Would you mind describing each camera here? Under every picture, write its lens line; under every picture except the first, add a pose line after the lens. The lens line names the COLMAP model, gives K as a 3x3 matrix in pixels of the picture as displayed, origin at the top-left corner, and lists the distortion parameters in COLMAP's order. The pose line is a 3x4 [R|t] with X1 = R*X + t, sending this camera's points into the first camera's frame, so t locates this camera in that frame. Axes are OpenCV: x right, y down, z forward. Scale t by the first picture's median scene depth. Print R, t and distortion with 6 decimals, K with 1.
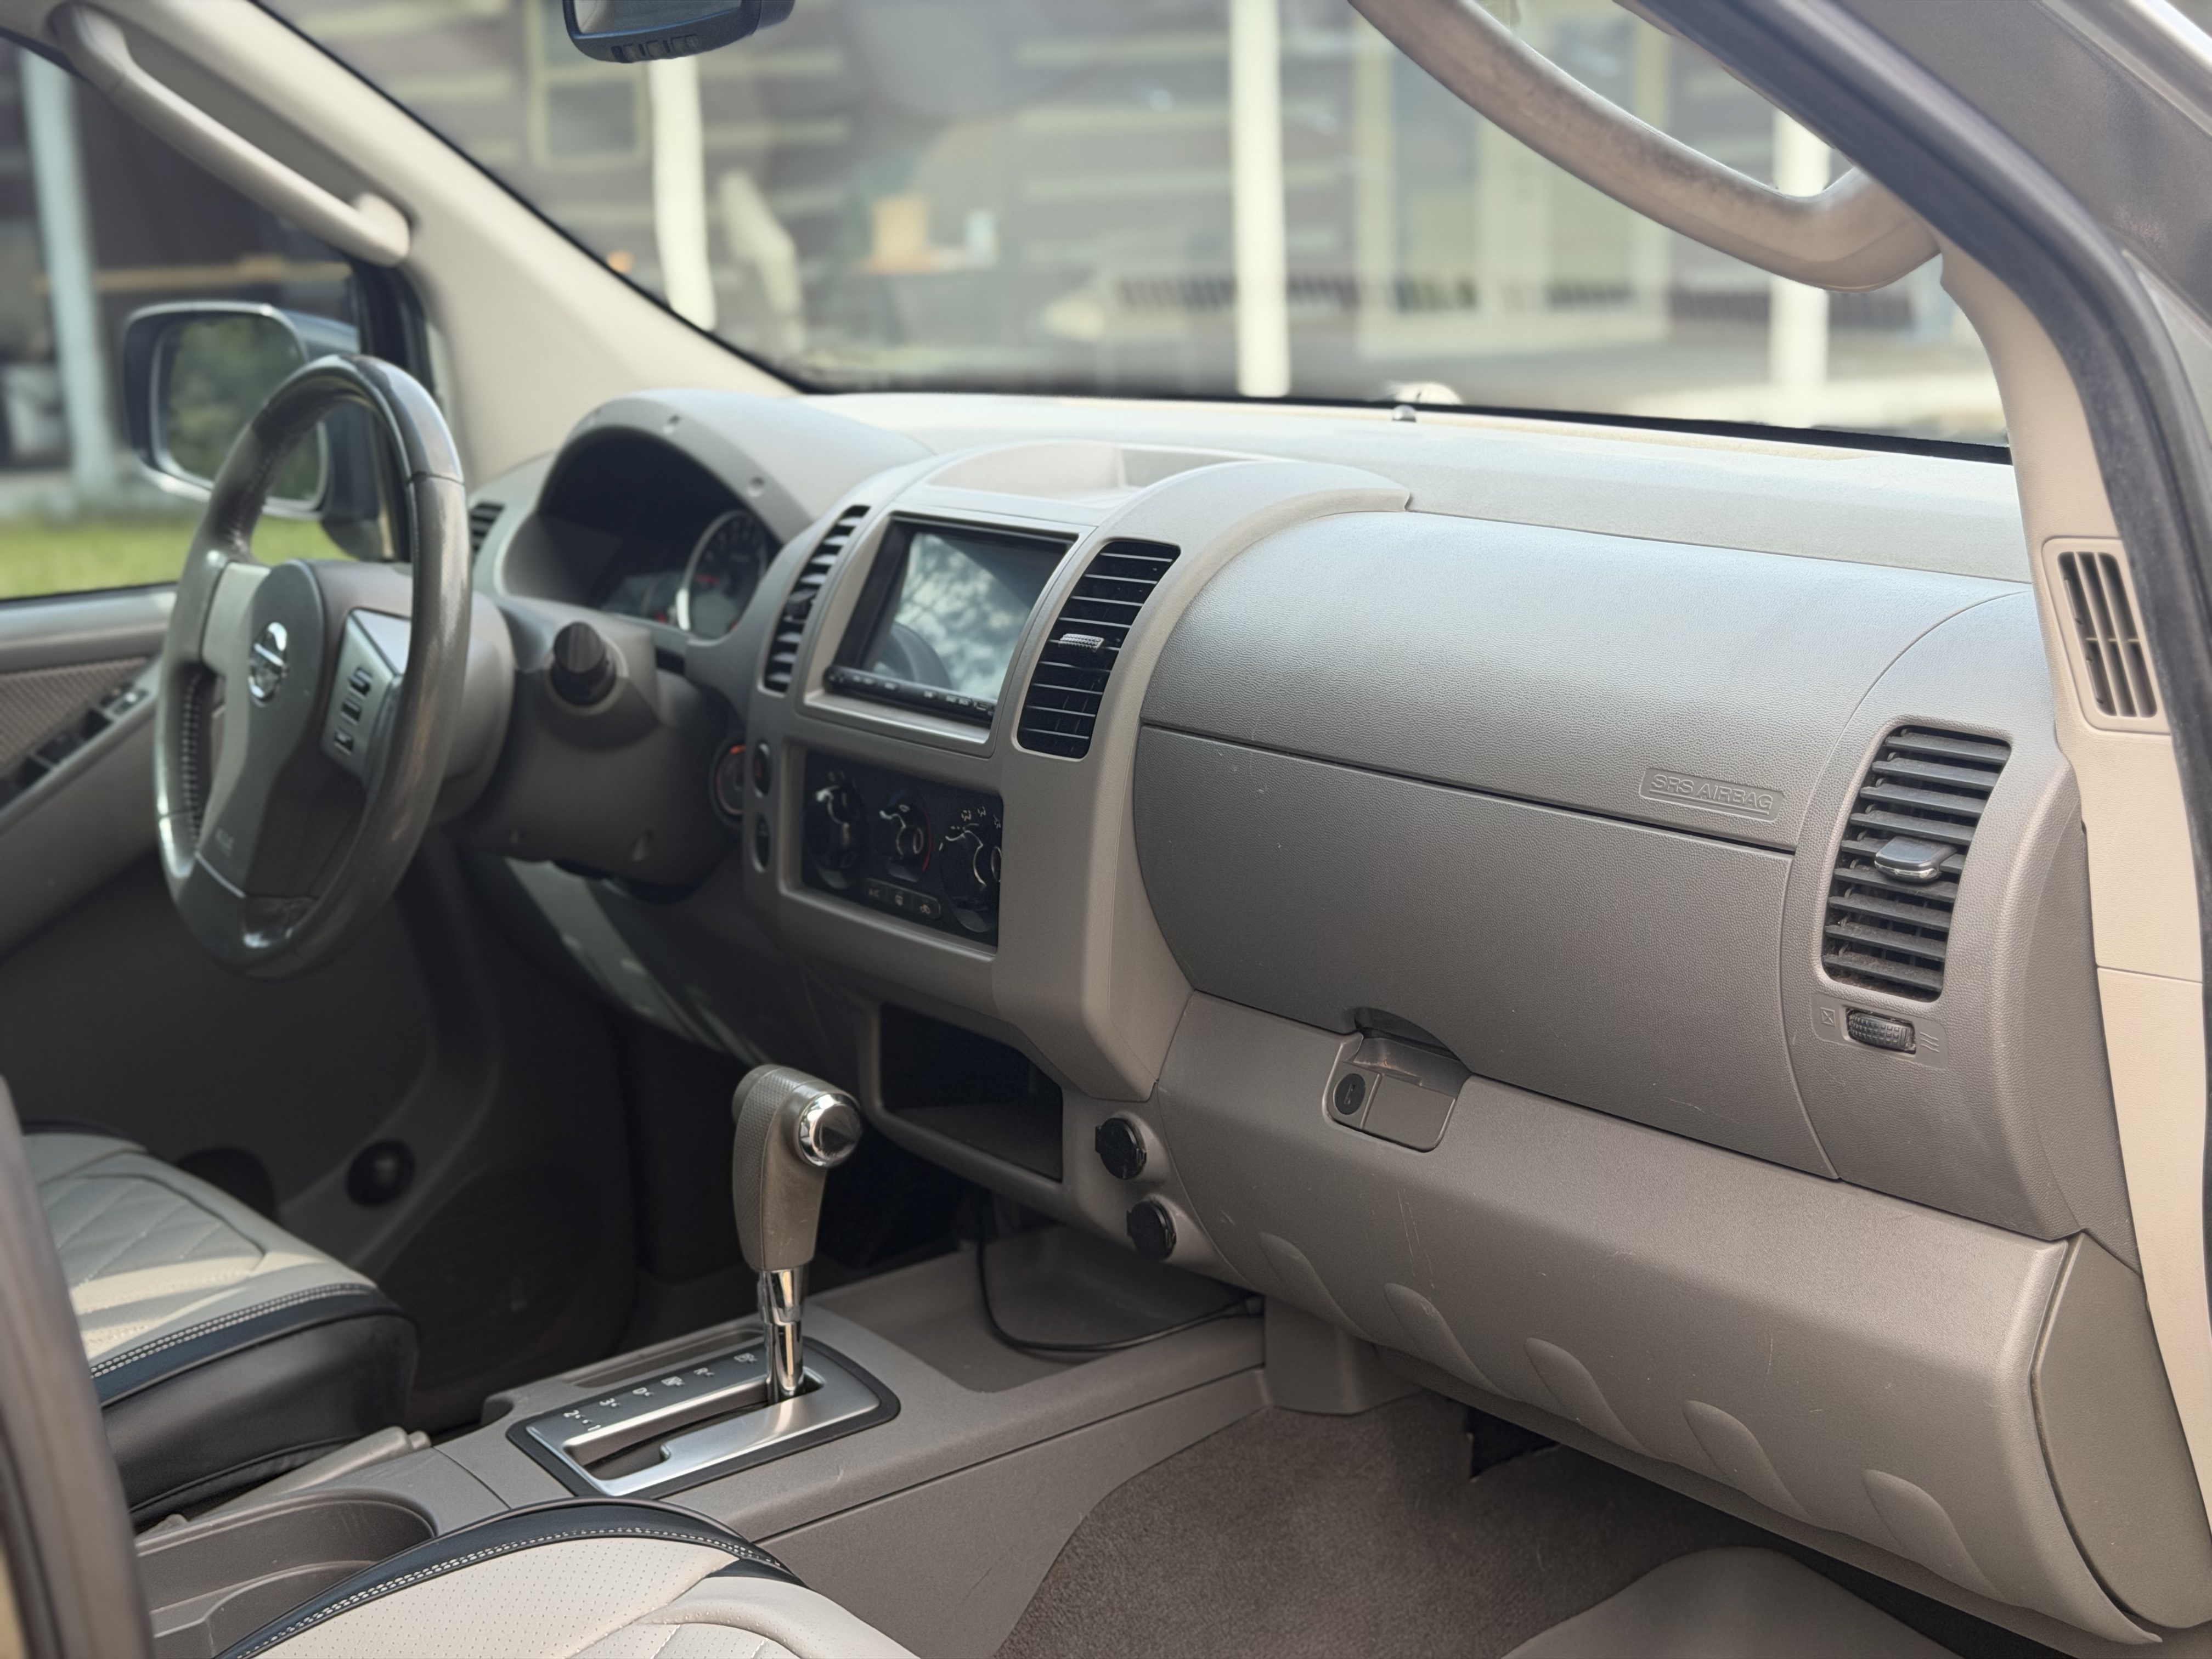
lens RADIAL K [[3127.1, 0, 1106.0], [0, 3127.1, 829.5], [0, 0, 1]] dist [0.030499, 0.051062]
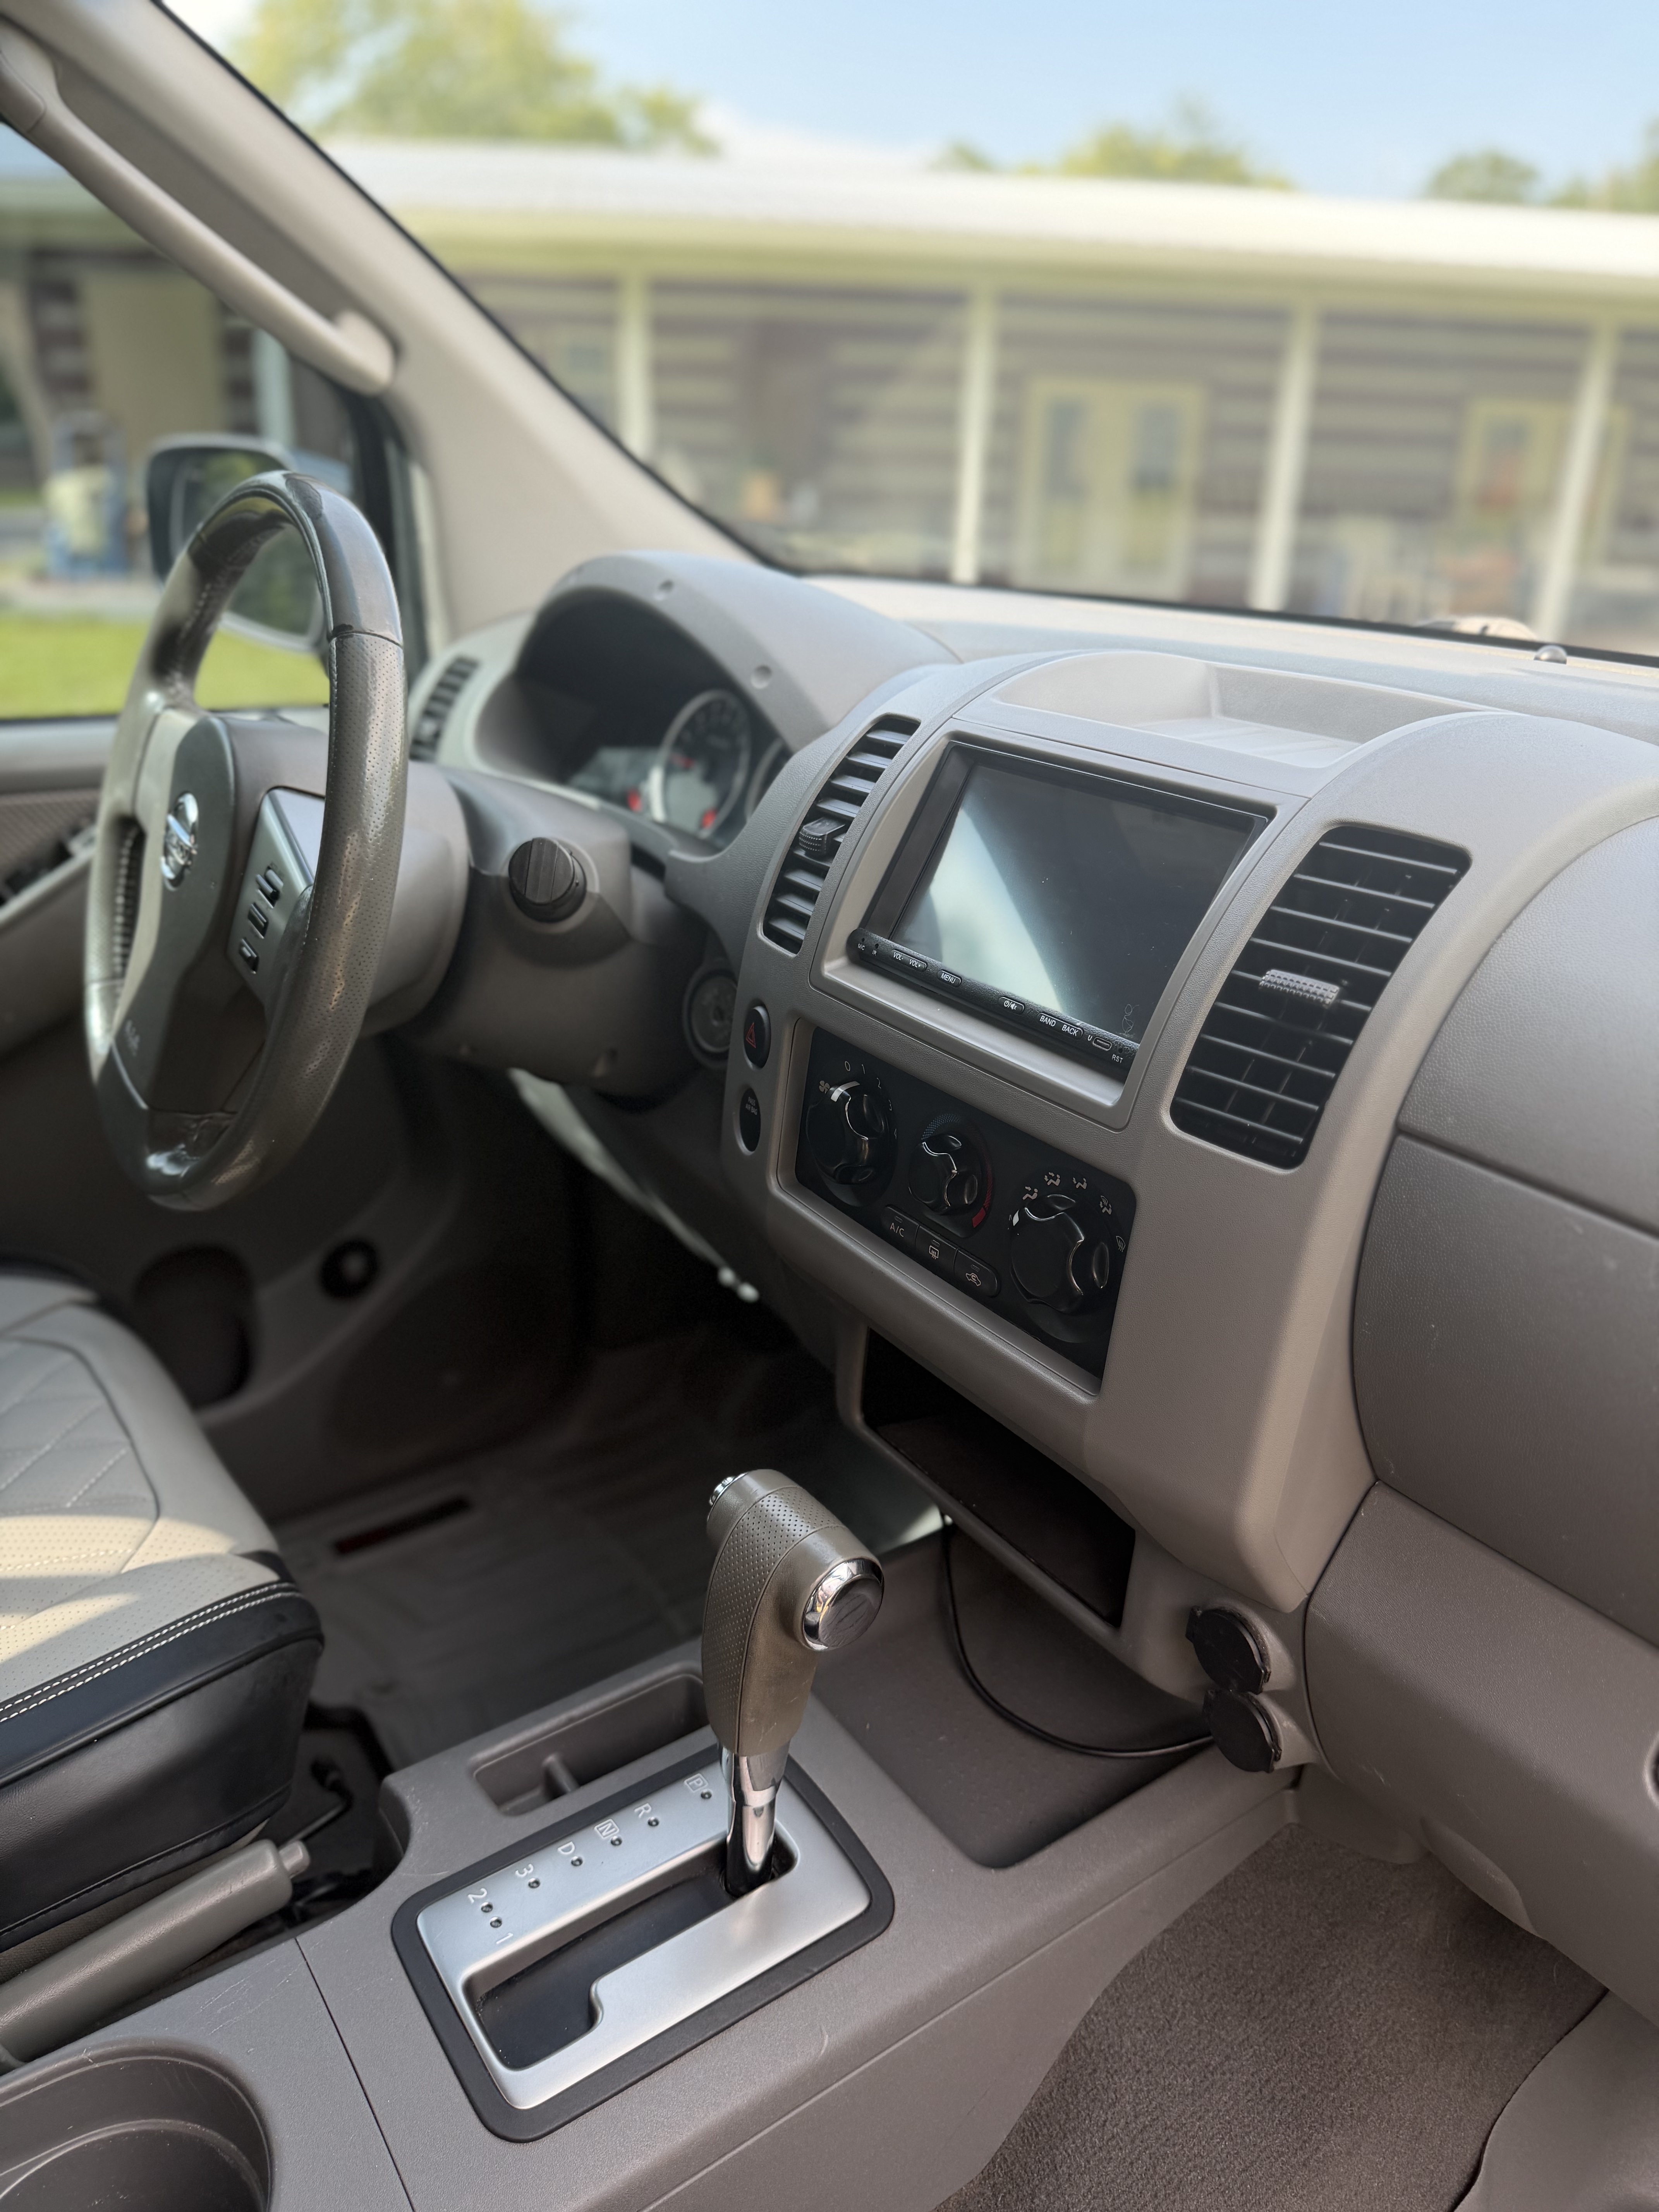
lens RADIAL K [[1589.0, 0, 847.1], [0, 1589.0, 1121.7], [0, 0, 1]] dist [0.039836, -0.078212]
pose [[0.996575, 0.079585, 0.022461, -0.102359], [-0.082301, 0.980992, 0.175729, -0.079335], [-0.008049, -0.176975, 0.984182, 0.637629]]
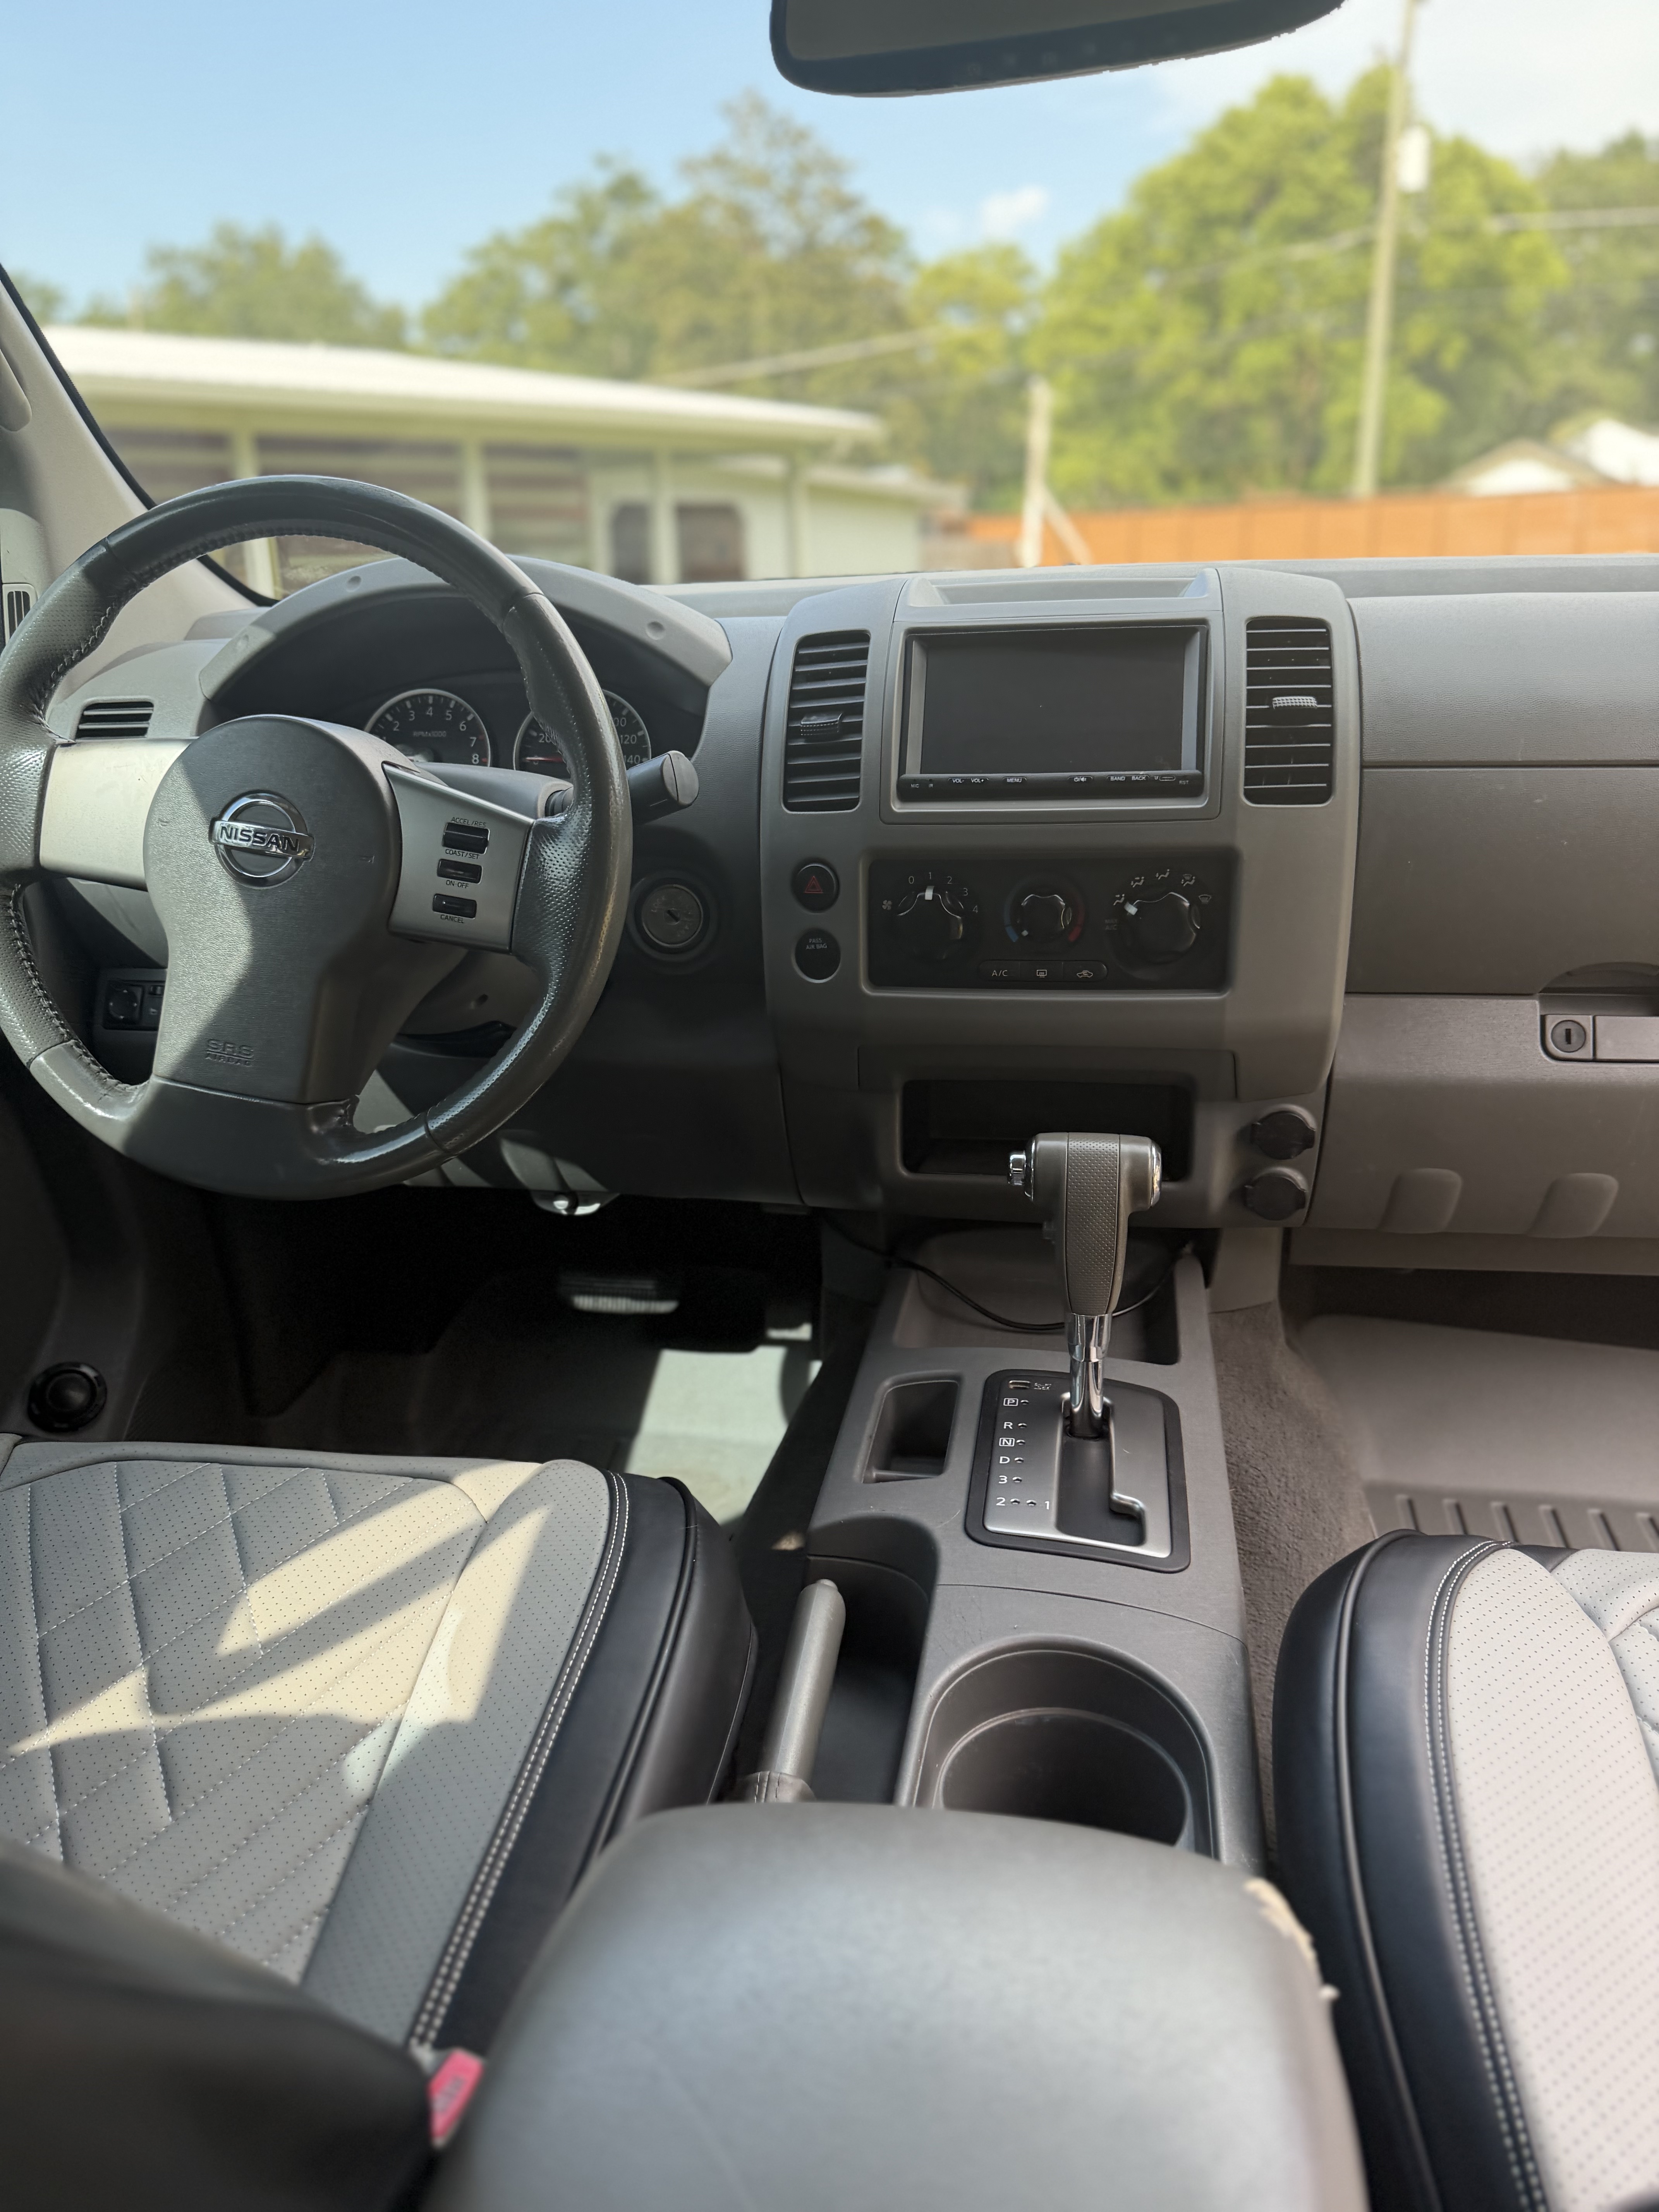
lens RADIAL K [[1589.0, 0, 847.1], [0, 1589.0, 1121.7], [0, 0, 1]] dist [0.039836, -0.078212]
pose [[0.718811, -0.207430, 0.663538, -0.522842], [0.152408, 0.978250, 0.140709, -0.016575], [-0.678293, -0.000015, 0.734791, 0.648151]]
